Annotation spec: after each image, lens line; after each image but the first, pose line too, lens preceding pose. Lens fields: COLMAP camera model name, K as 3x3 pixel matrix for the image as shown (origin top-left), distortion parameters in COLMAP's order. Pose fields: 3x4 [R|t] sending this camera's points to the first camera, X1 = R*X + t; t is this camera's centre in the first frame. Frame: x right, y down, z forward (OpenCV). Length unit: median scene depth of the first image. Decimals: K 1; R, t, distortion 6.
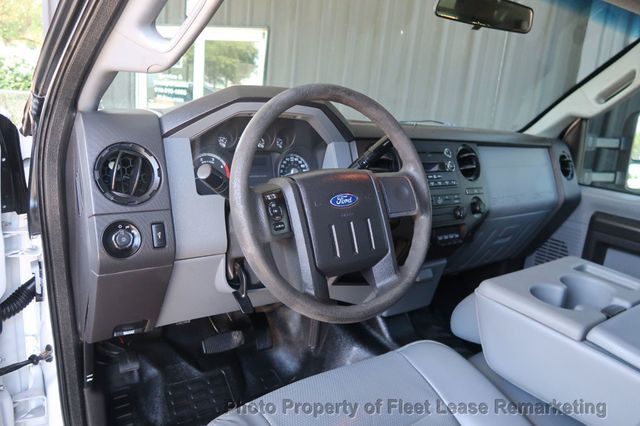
lens RADIAL K [[442.8, 0, 324.3], [0, 442.8, 209.4], [0, 0, 1]] dist [-0.032141, 0.009143]
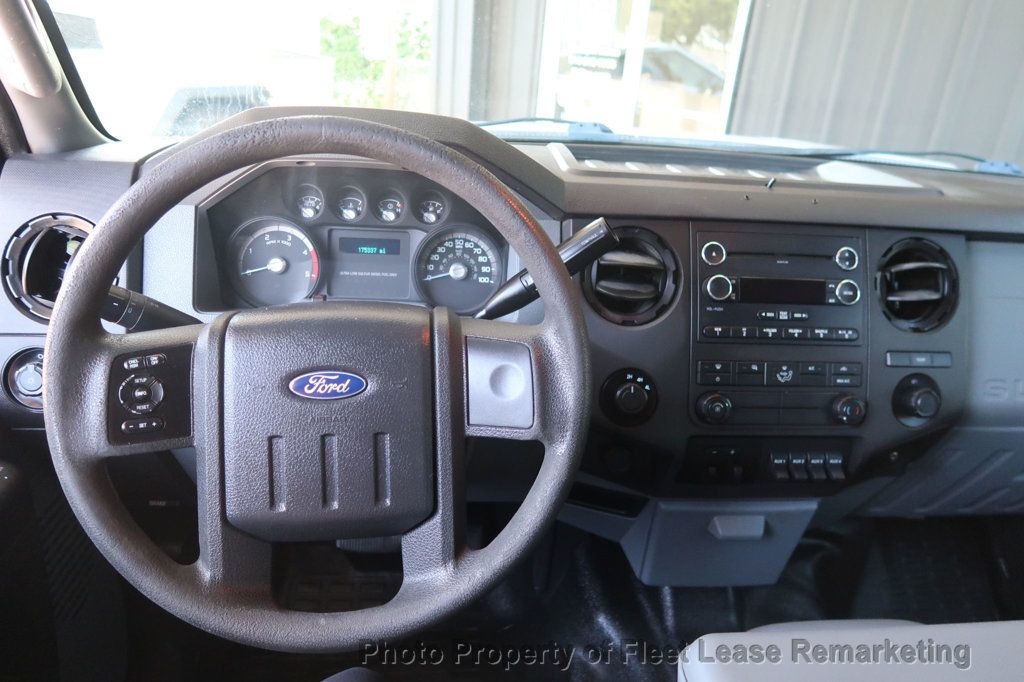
lens RADIAL K [[708.5, 0, 517.0], [0, 708.5, 344.8], [0, 0, 1]] dist [-0.032141, 0.009143]
pose [[0.869371, 0.168047, -0.464709, 0.336019], [-0.105859, 0.981904, 0.157033, -0.121289], [0.482688, -0.087326, 0.871428, 0.297885]]
